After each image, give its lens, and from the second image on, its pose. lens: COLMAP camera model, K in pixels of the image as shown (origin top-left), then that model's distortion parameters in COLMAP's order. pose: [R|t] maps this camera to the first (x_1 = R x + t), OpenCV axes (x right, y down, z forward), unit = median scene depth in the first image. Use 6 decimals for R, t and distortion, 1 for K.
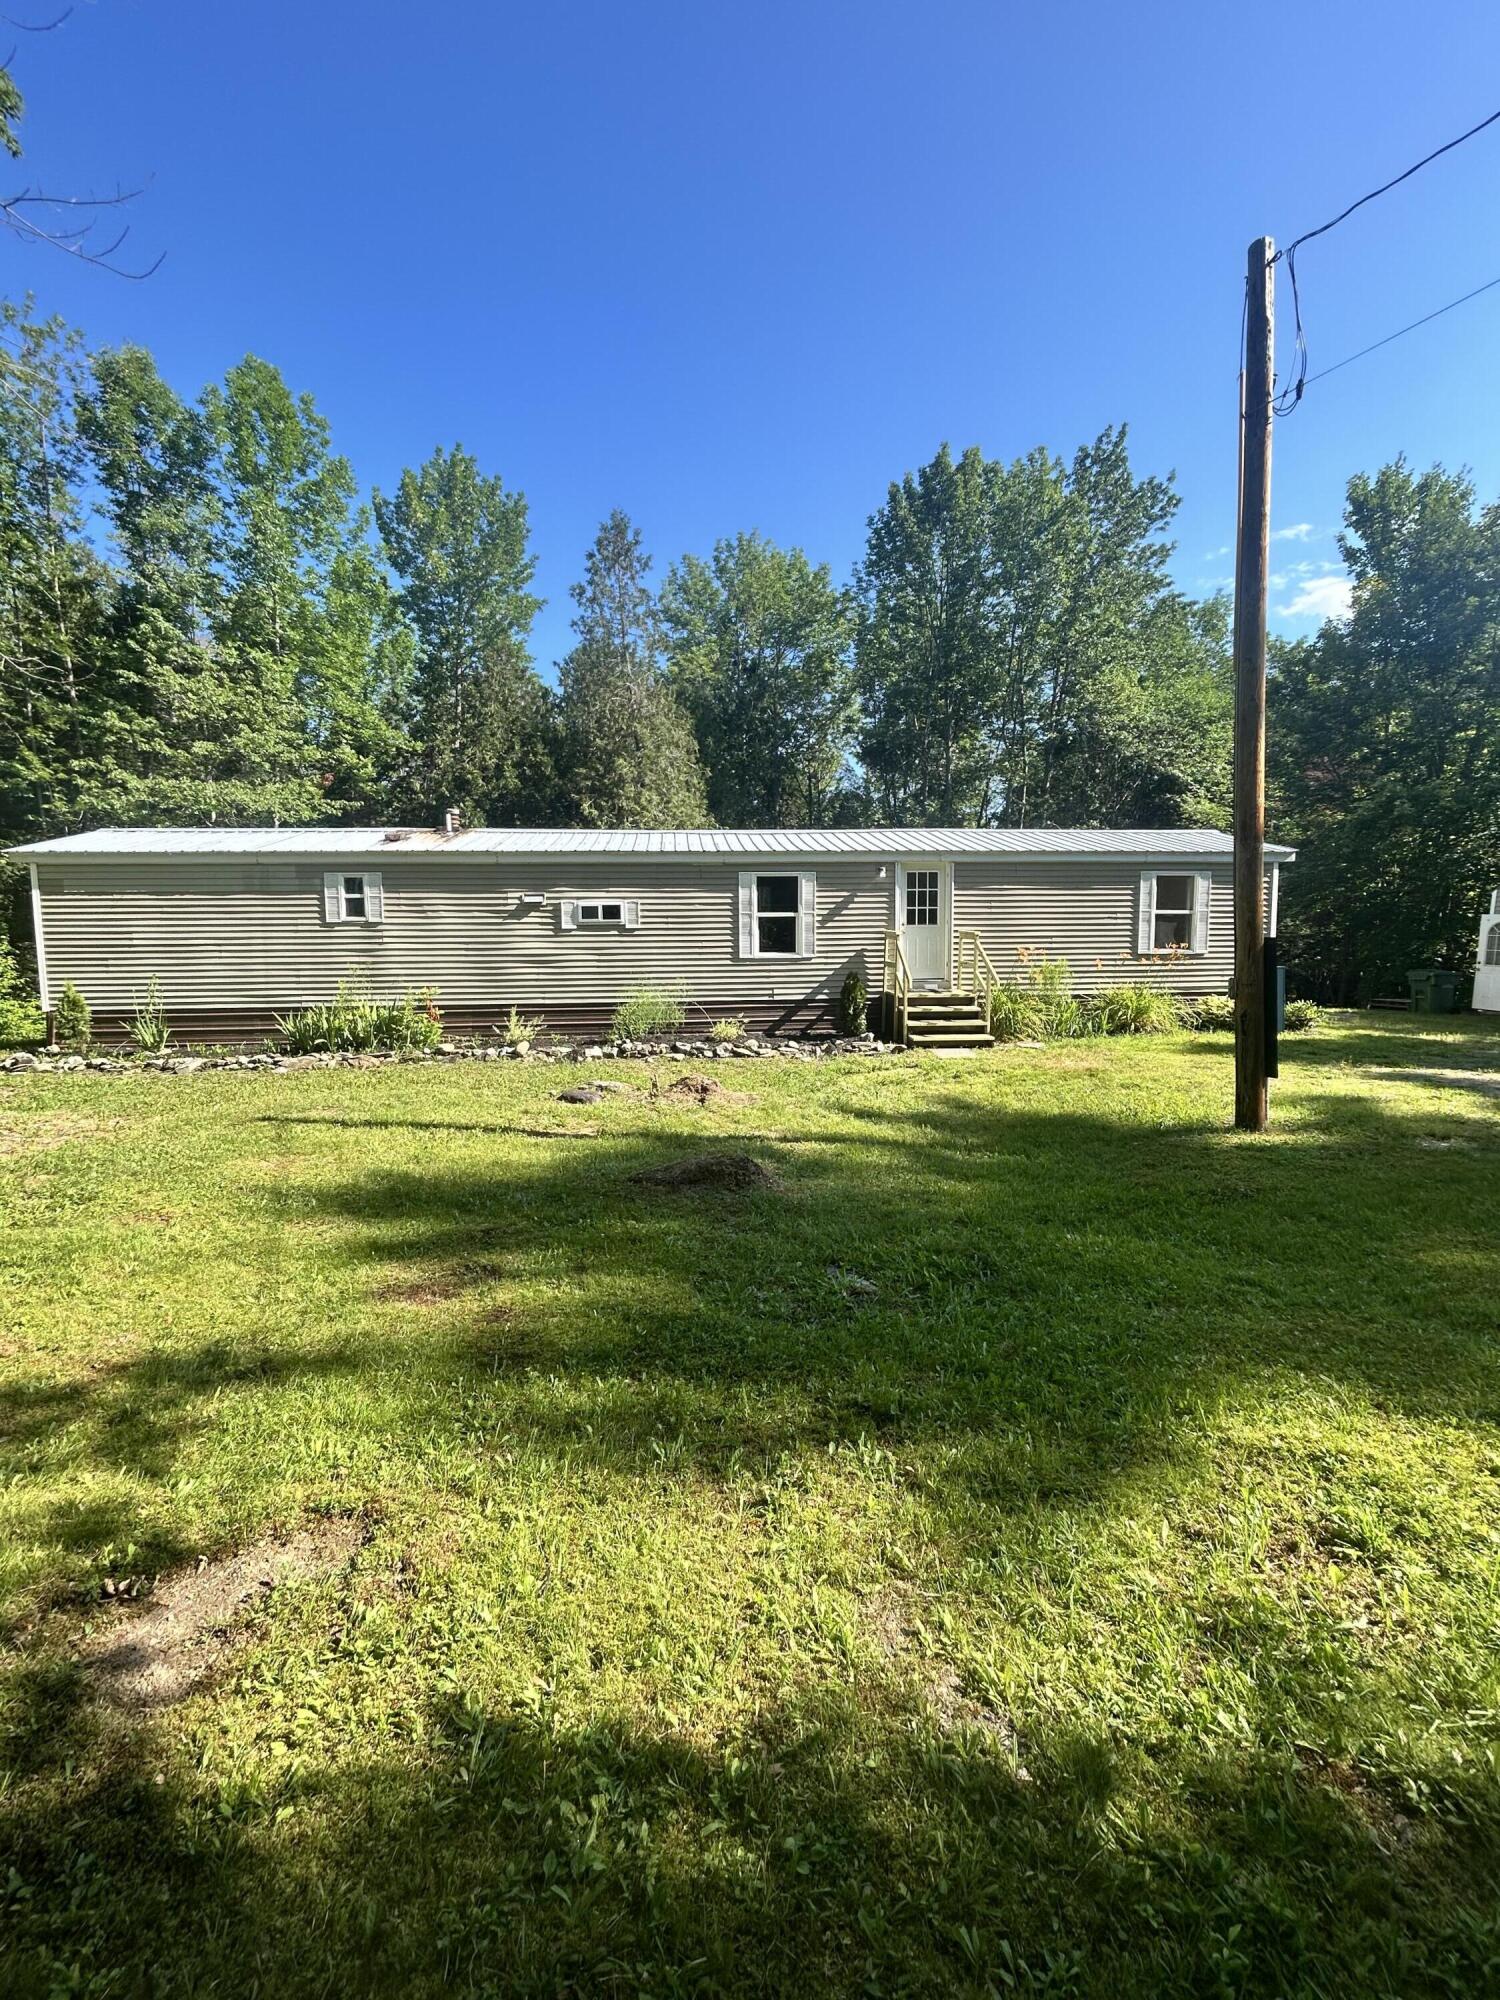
lens RADIAL K [[819.3, 0, 744.1], [0, 819.3, 993.7], [0, 0, 1]] dist [-0.000833, 0.004133]
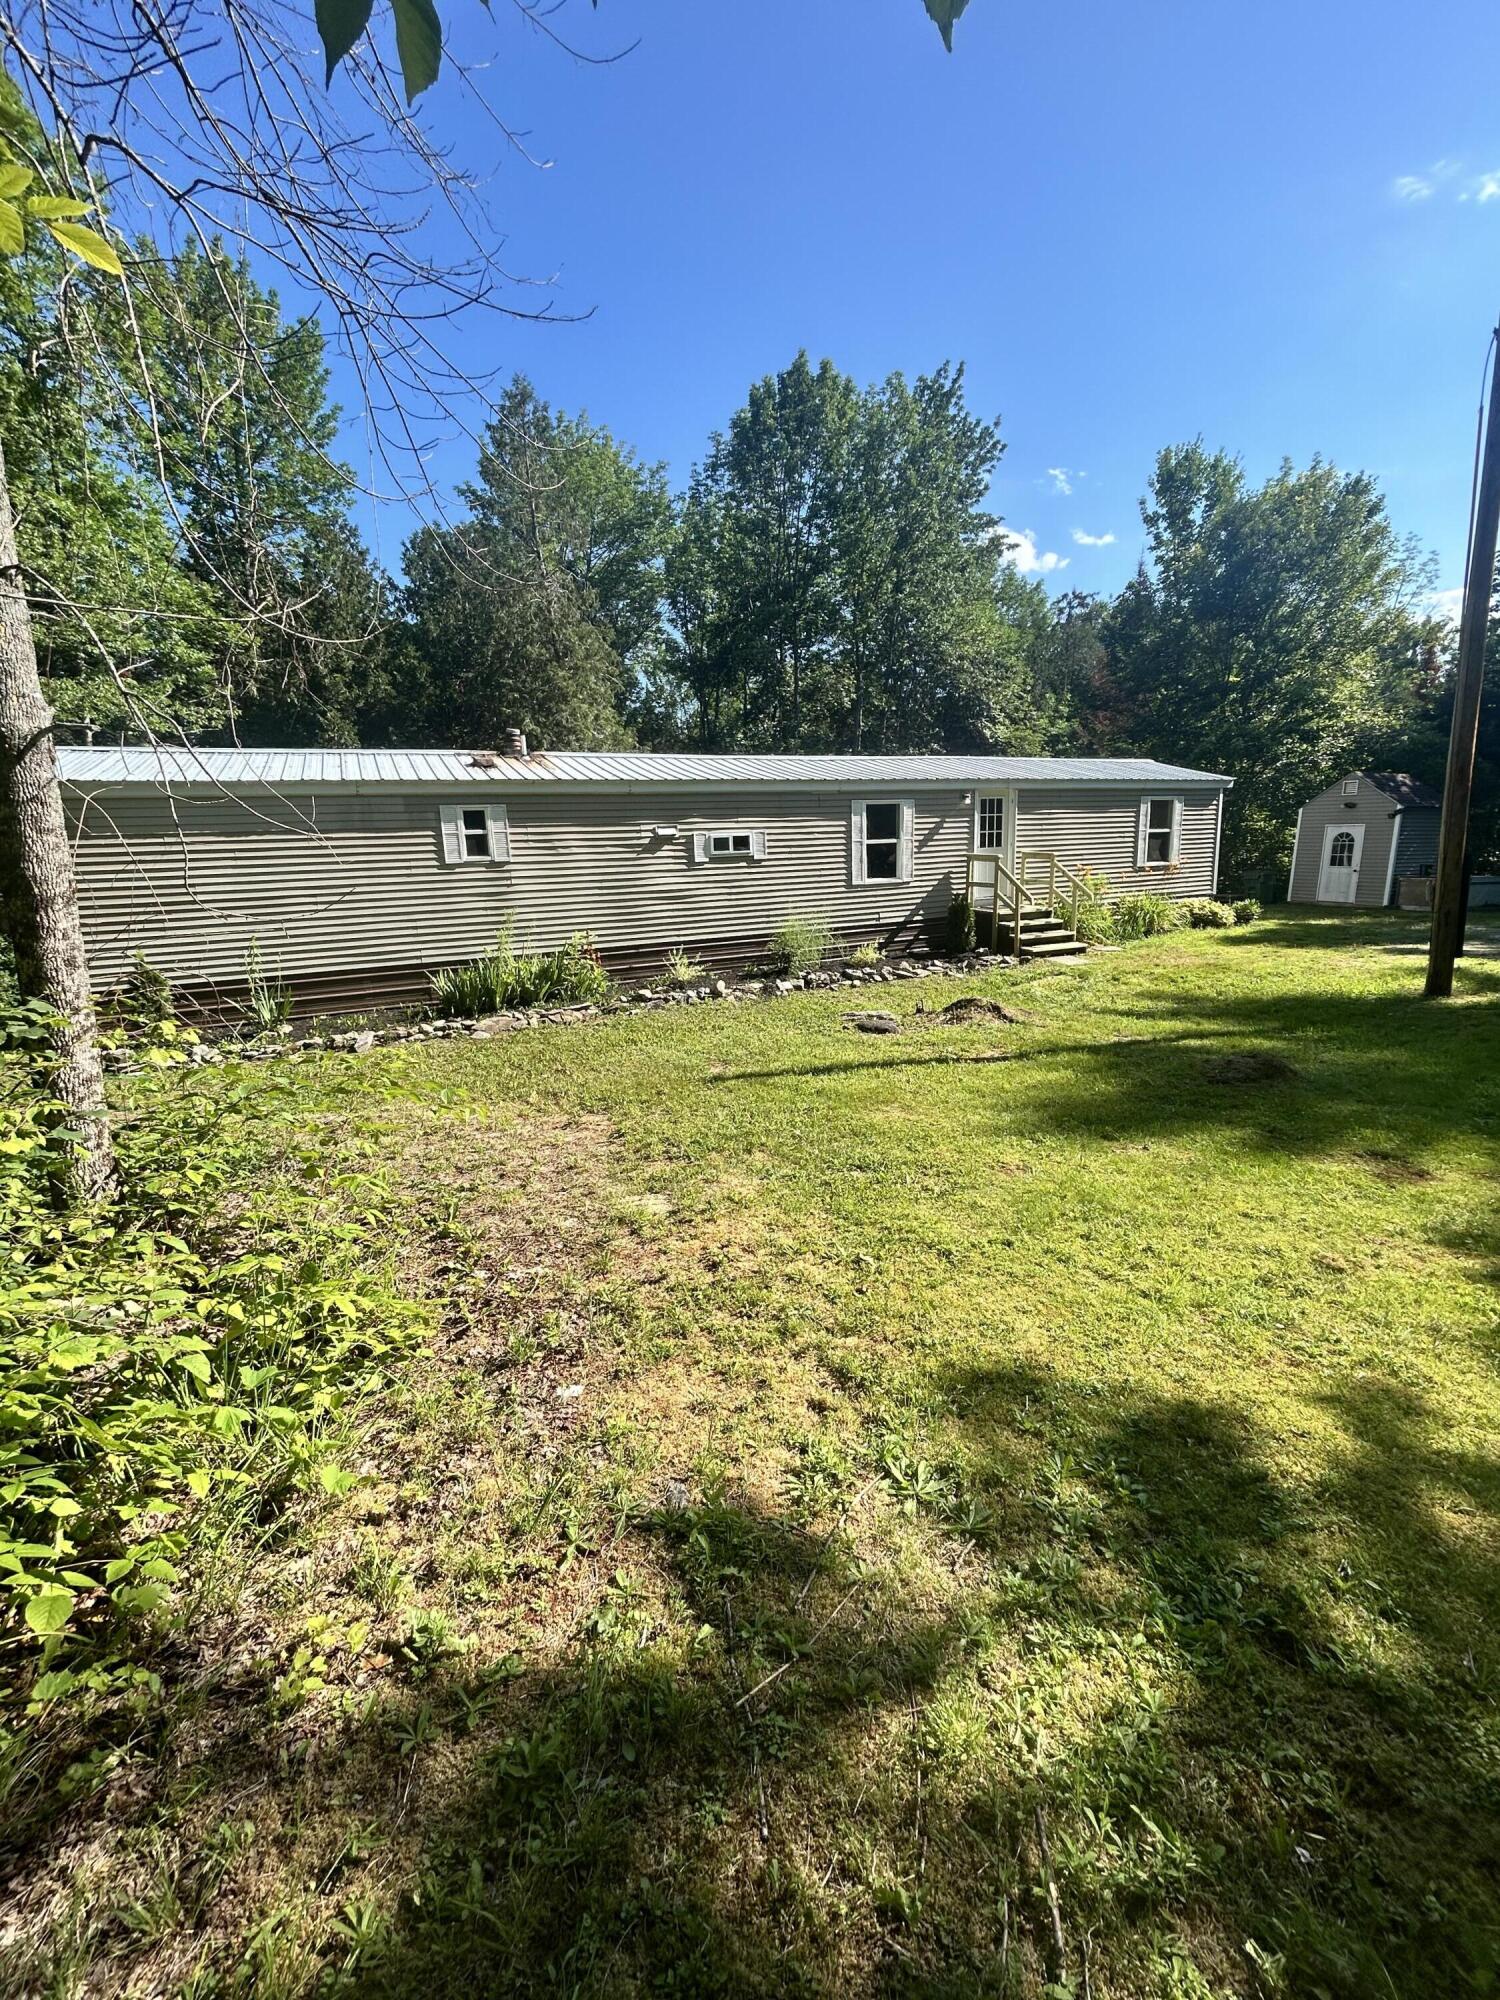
lens RADIAL K [[819.3, 0, 746.3], [0, 819.3, 1001.7], [0, 0, 1]] dist [-0.000833, 0.004133]
pose [[0.937220, -0.090835, 0.336700, -0.493638], [0.054734, 0.991830, 0.115224, -0.023578], [-0.344415, -0.089562, 0.934536, 0.066631]]
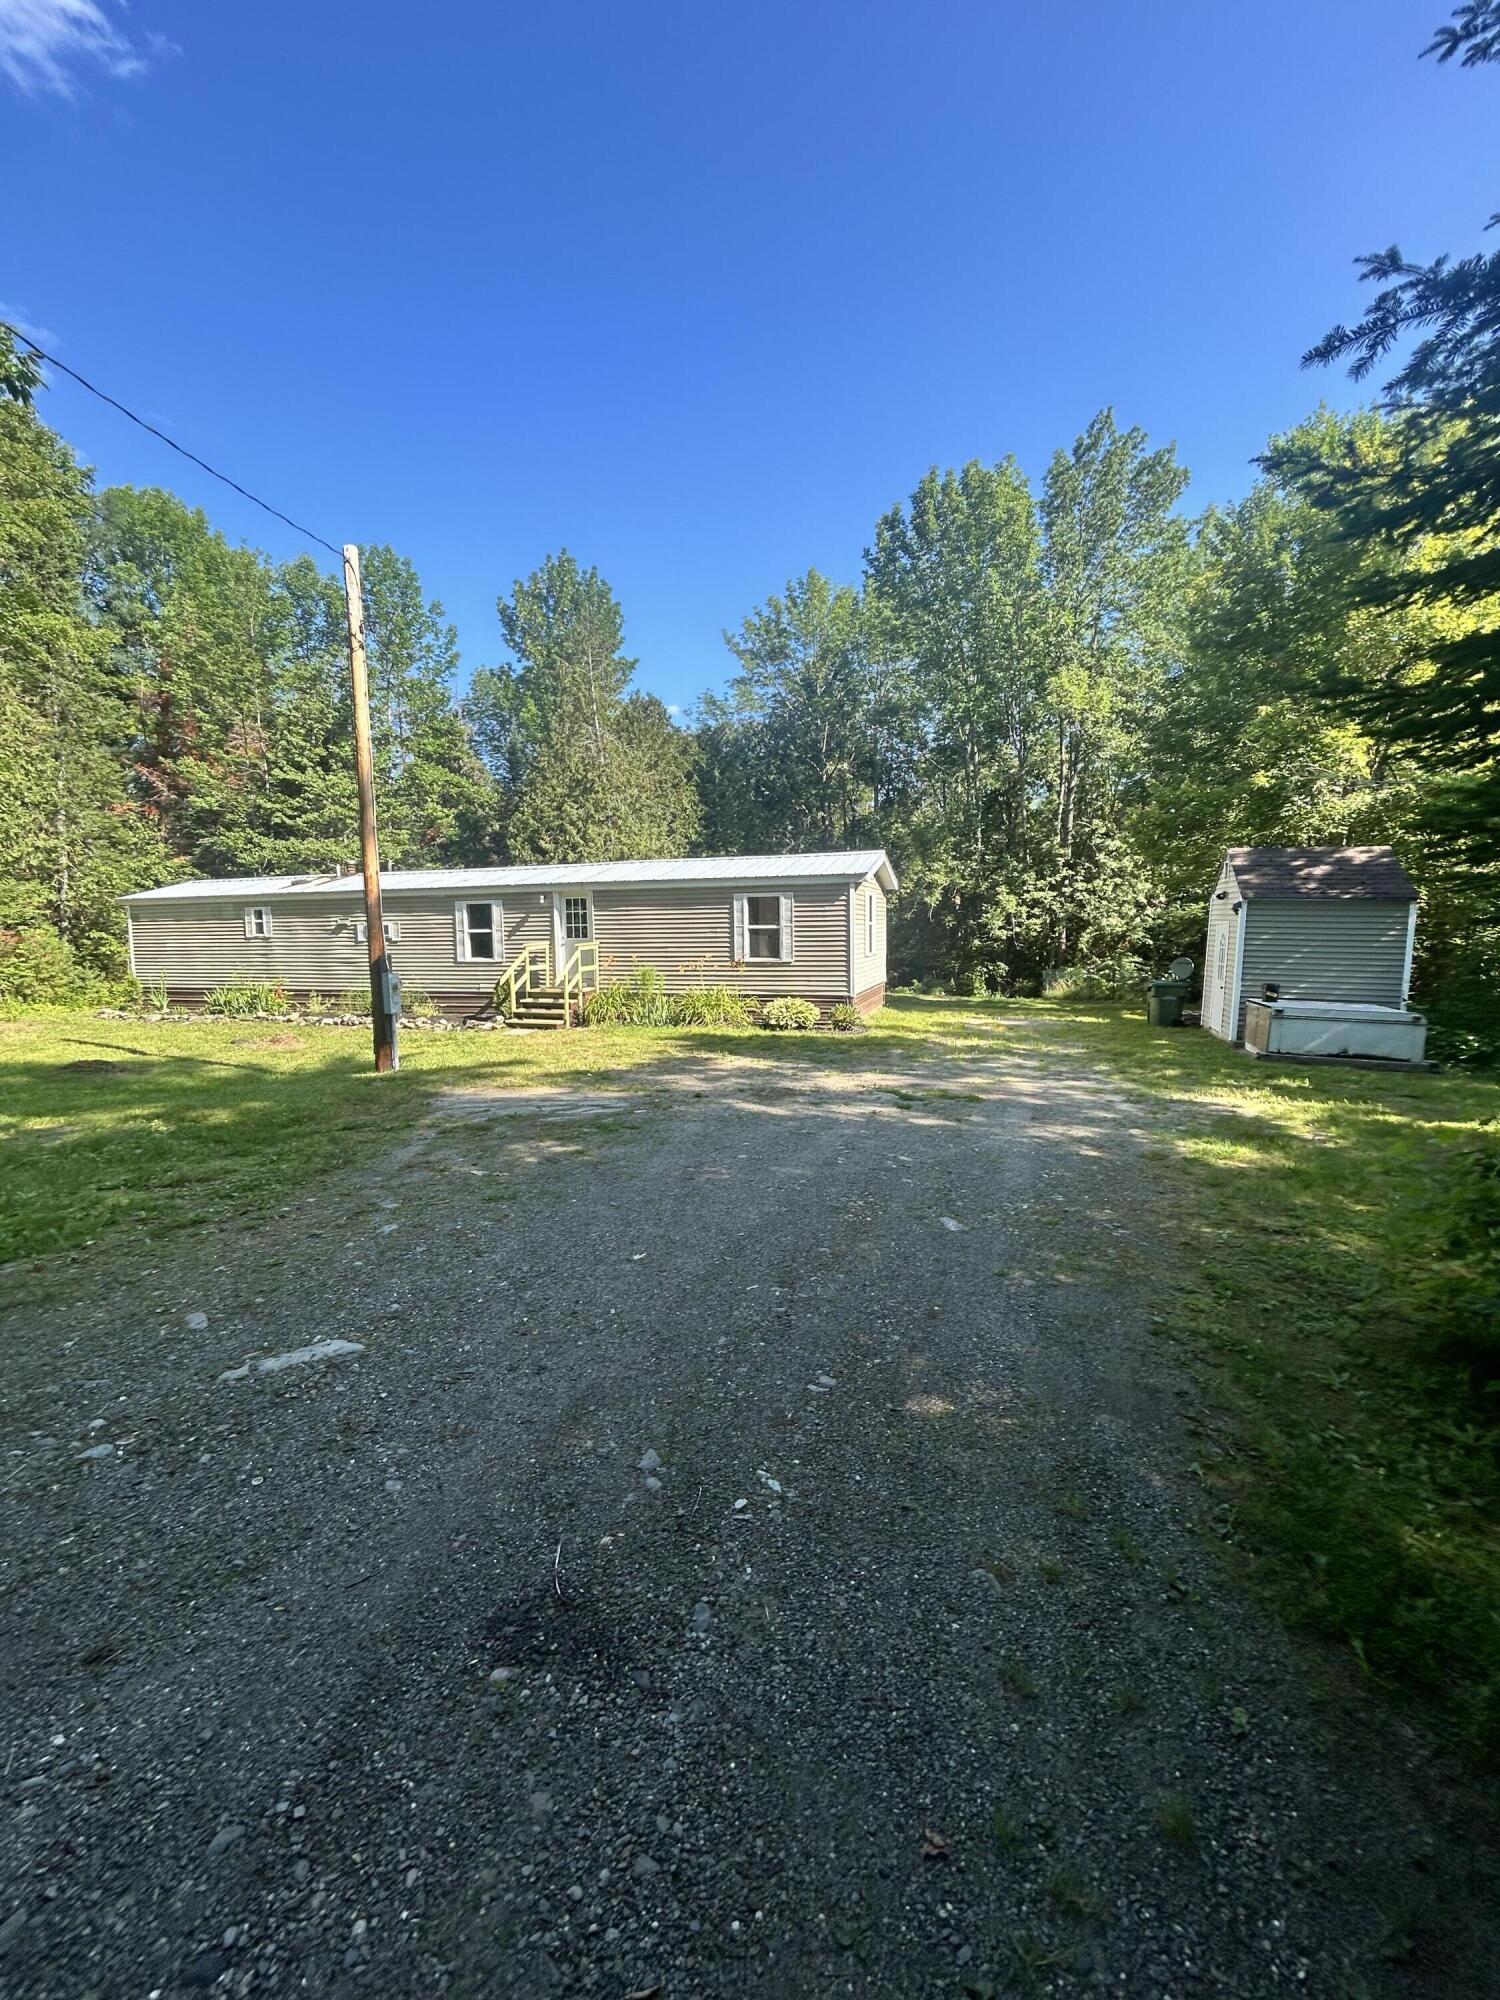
lens RADIAL K [[819.3, 0, 751.0], [0, 819.3, 999.7], [0, 0, 1]] dist [-0.000833, 0.004133]
pose [[0.918464, 0.029621, -0.394395, 1.028184], [-0.025301, 0.999549, 0.016149, -0.013013], [0.394696, -0.004854, 0.918799, -0.109883]]
